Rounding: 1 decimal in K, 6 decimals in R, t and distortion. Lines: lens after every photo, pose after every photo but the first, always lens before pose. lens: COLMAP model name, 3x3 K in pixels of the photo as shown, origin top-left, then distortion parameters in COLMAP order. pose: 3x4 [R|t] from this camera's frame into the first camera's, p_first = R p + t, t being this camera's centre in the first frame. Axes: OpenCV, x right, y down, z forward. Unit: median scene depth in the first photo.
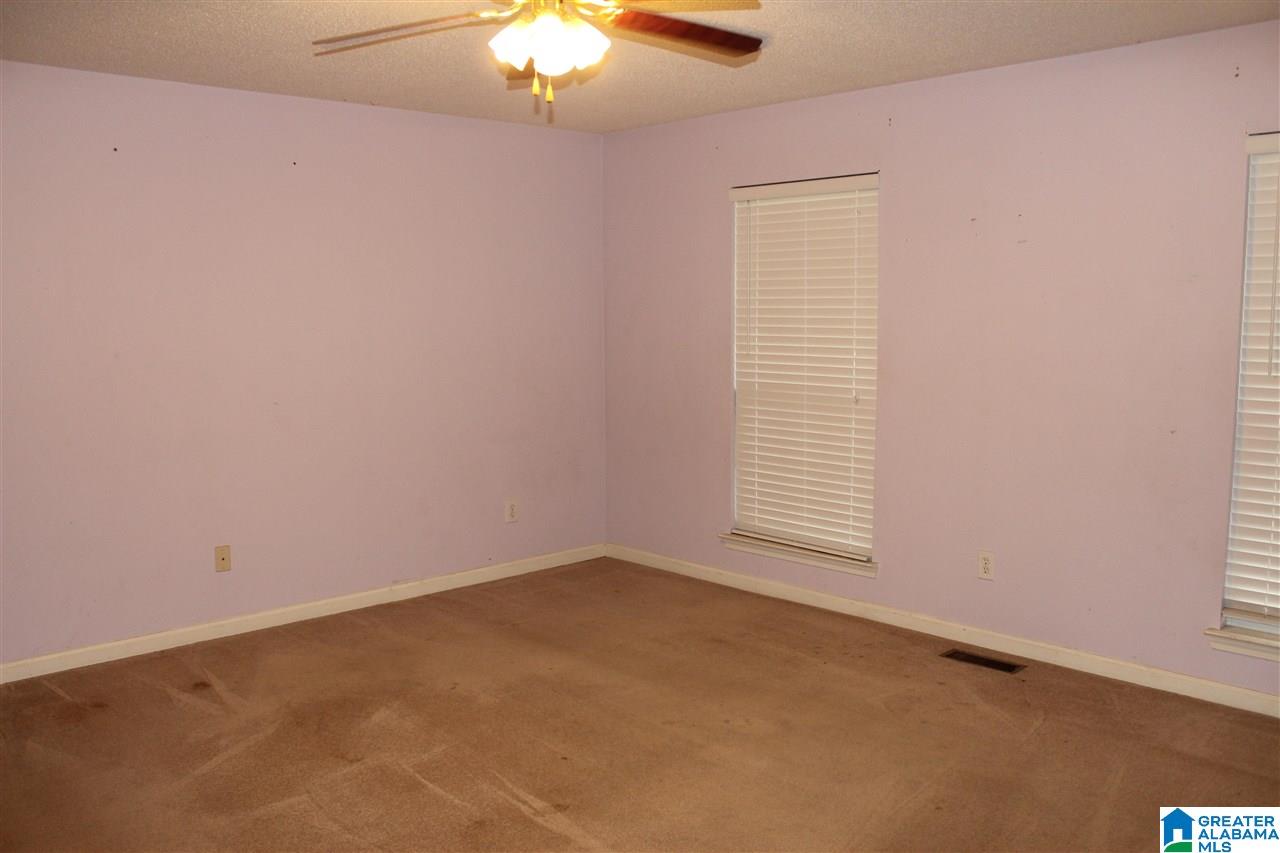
lens RADIAL K [[1076.4, 0, 640.0], [0, 1076.4, 426.5], [0, 0, 1]] dist [-0.161321, 0.147601]
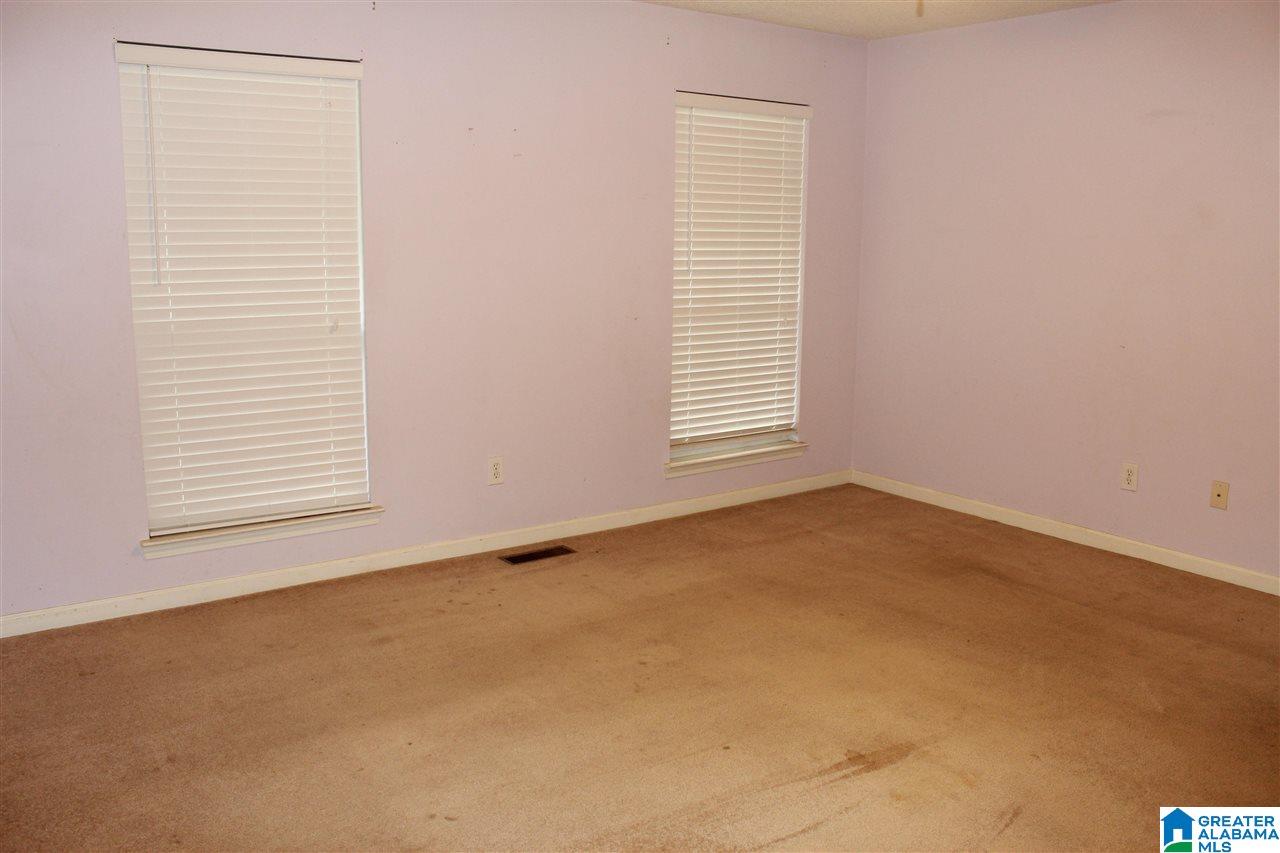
lens RADIAL K [[1076.4, 0, 640.0], [0, 1076.4, 426.5], [0, 0, 1]] dist [-0.161321, 0.147601]
pose [[0.126289, -0.180204, 0.975488, -0.627894], [0.094296, 0.981090, 0.169030, -0.070029], [-0.987502, 0.070638, 0.140894, 0.667849]]
